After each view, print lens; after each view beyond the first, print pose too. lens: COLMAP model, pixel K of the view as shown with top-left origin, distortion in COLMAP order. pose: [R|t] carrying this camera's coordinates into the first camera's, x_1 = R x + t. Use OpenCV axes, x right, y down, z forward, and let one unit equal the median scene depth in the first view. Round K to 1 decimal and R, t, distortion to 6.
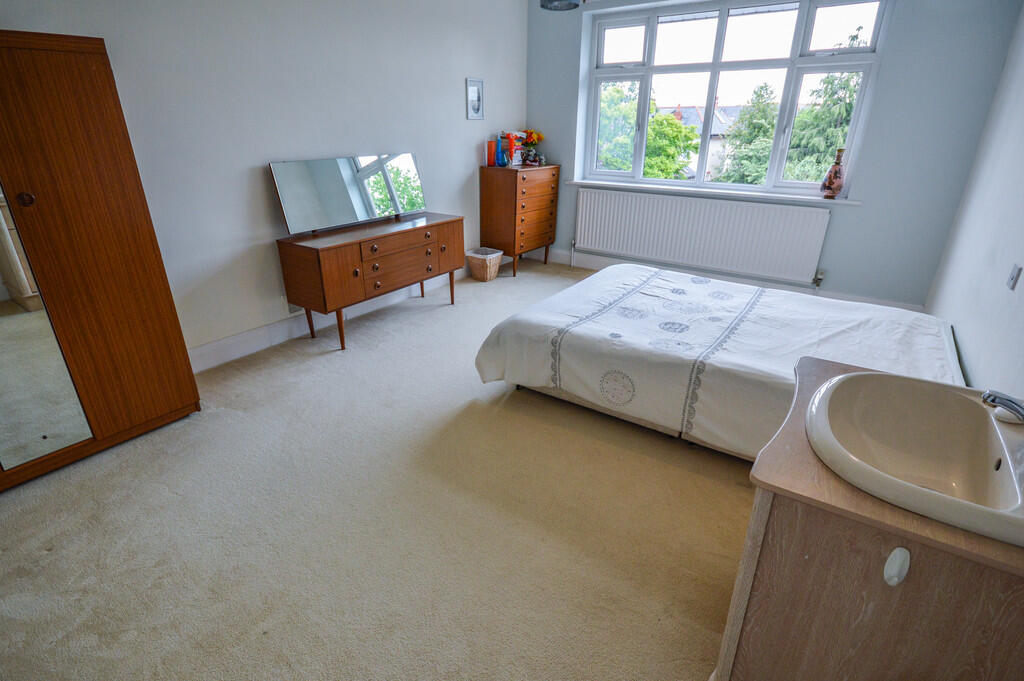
lens RADIAL K [[510.0, 0, 512.0], [0, 510.0, 340.5], [0, 0, 1]] dist [0.001283, 0.000907]
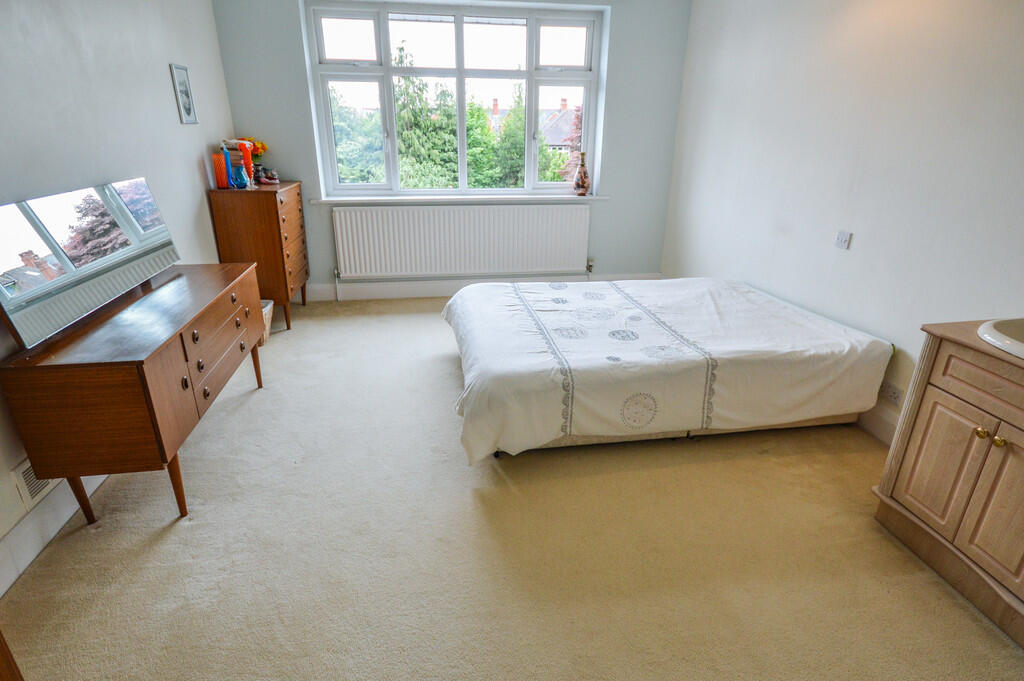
lens RADIAL K [[537.1, 0, 512.0], [0, 537.1, 340.5], [0, 0, 1]] dist [-0.003414, -0.000204]
pose [[0.719849, -0.253551, 0.646165, -0.409108], [0.267250, 0.960374, 0.079119, -0.123903], [-0.640620, 0.115734, 0.759086, 0.271059]]
